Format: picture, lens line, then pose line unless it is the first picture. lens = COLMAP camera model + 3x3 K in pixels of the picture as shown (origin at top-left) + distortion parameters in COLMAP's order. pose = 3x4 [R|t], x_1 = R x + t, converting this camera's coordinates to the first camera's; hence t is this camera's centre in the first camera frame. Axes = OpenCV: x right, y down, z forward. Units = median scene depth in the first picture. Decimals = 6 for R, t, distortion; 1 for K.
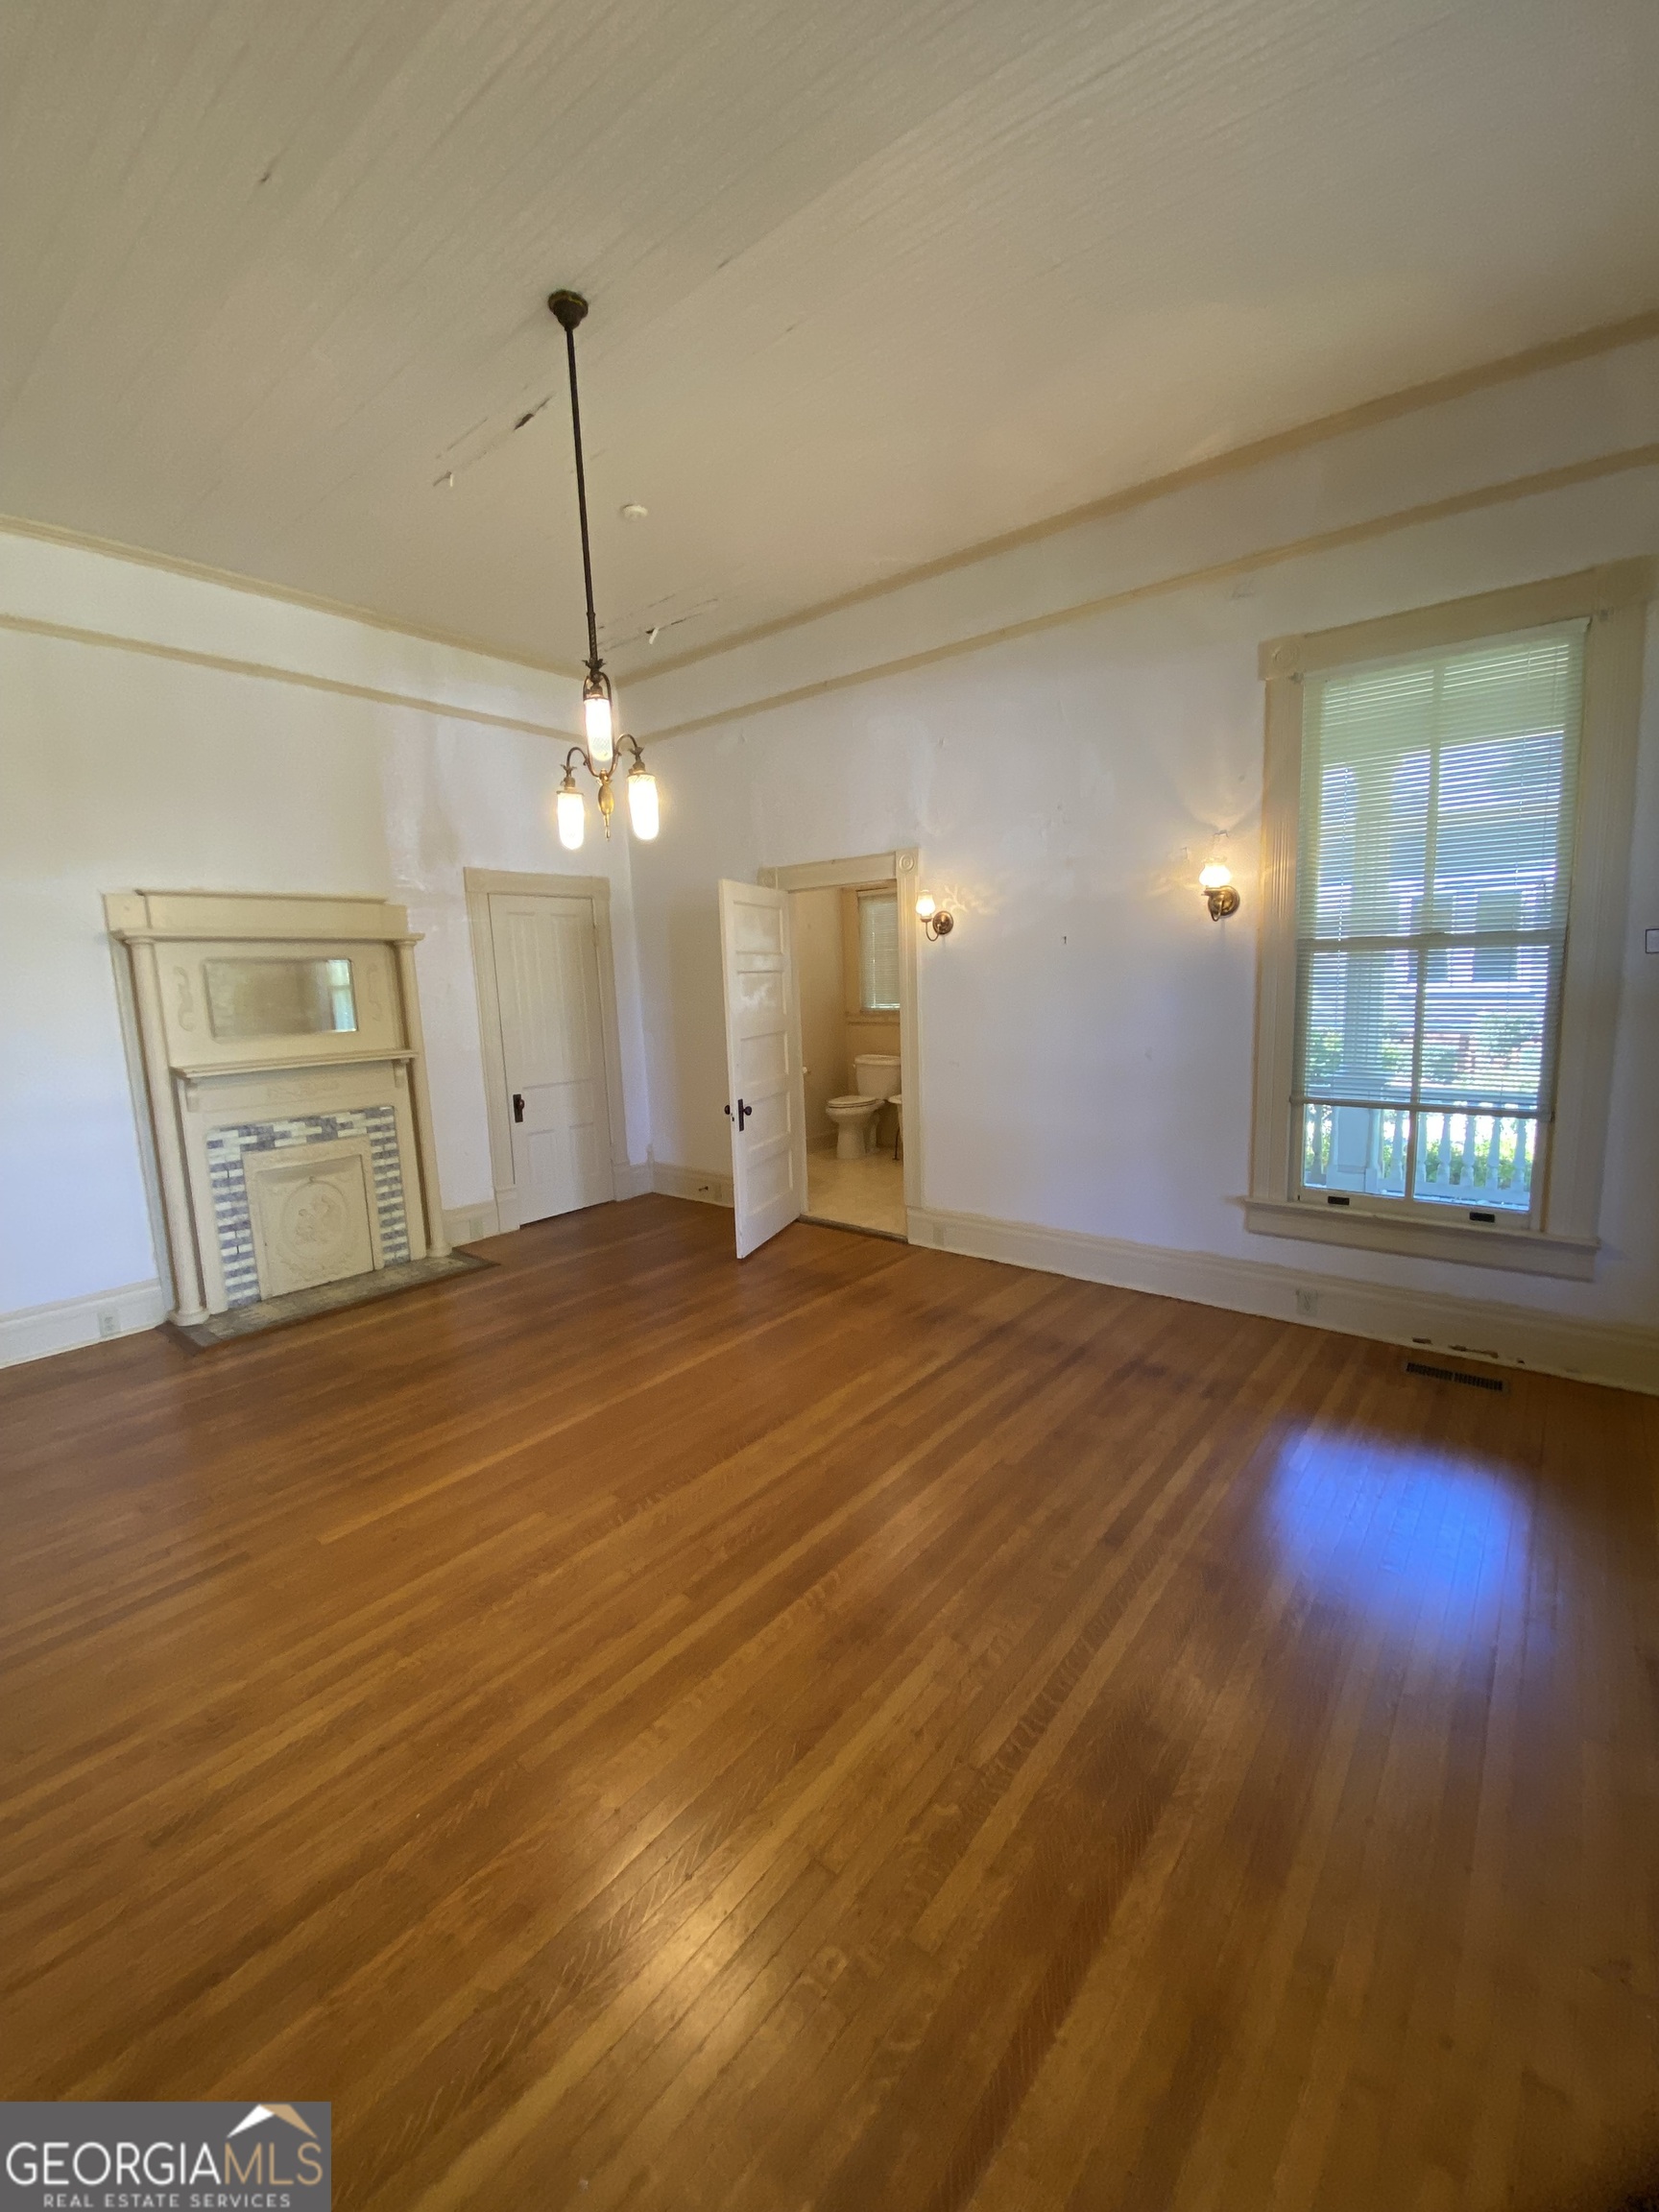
lens RADIAL K [[878.4, 0, 837.8], [0, 878.4, 1094.1], [0, 0, 1]] dist [0.023128, -0.032743]
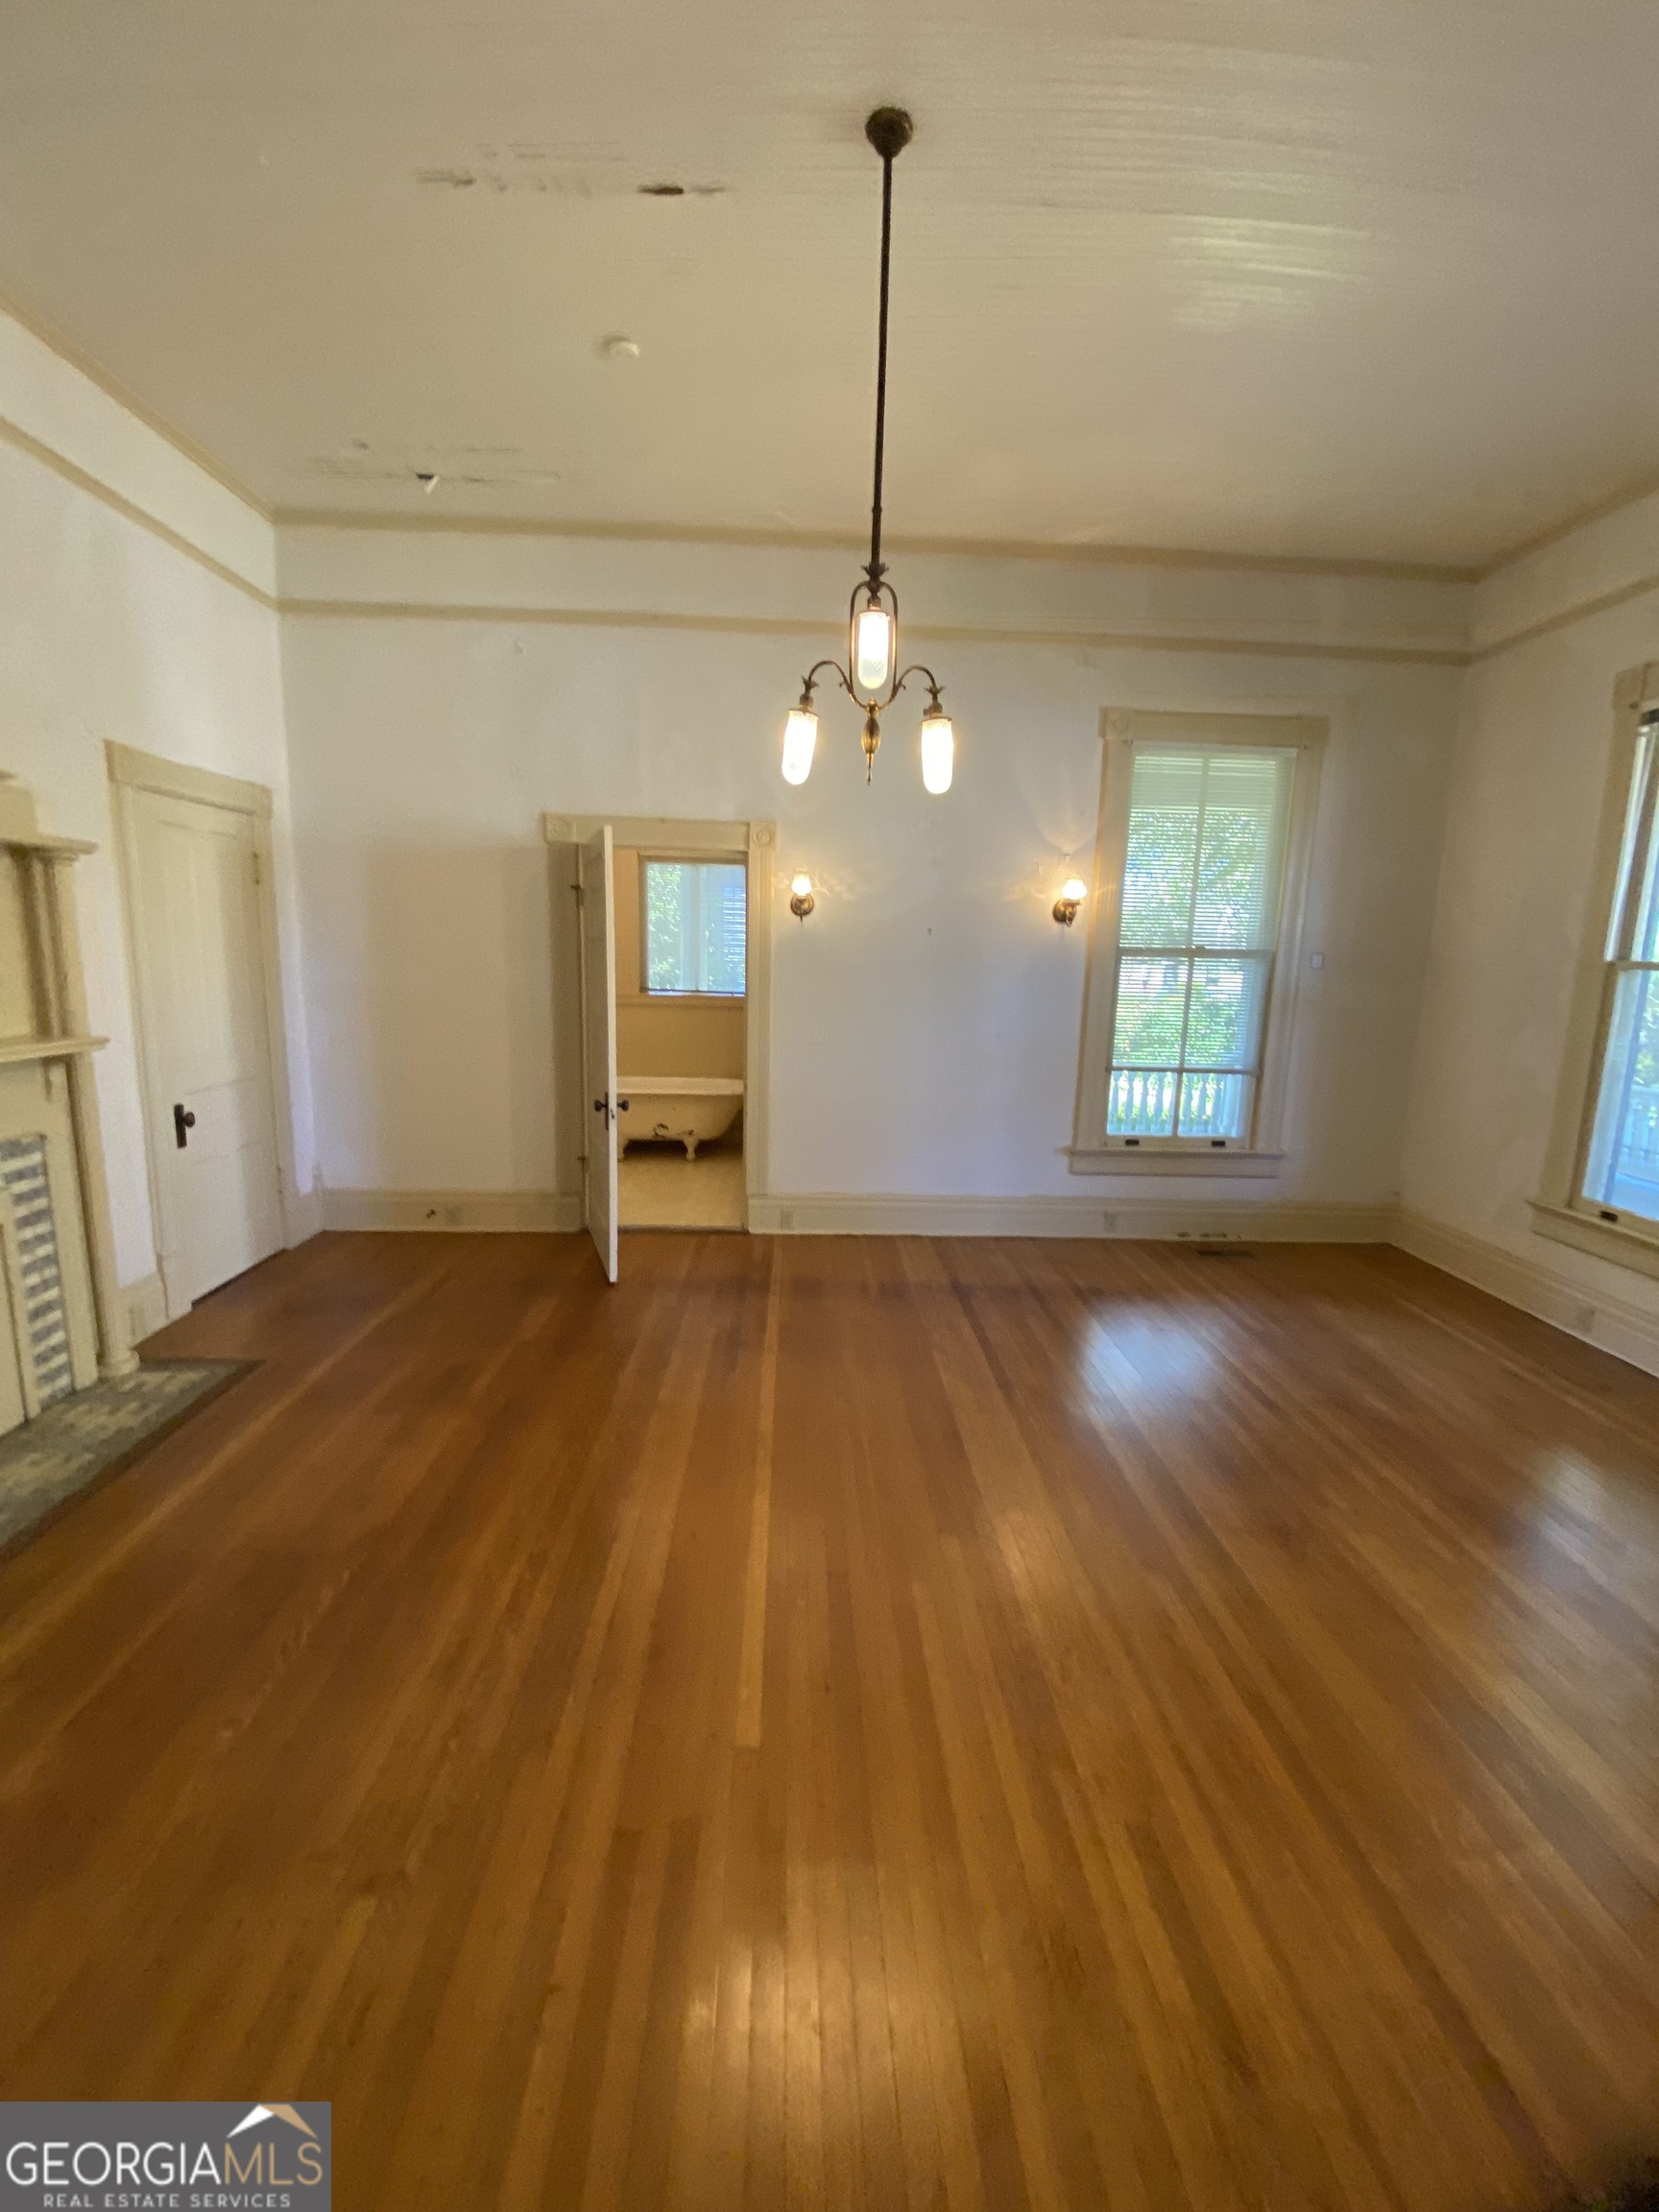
lens RADIAL K [[878.4, 0, 837.8], [0, 878.4, 1094.1], [0, 0, 1]] dist [0.023128, -0.032743]
pose [[0.747489, -0.051367, 0.662285, -0.624521], [0.039656, 0.998678, 0.032699, -0.013739], [-0.663090, 0.001821, 0.748538, 0.280660]]
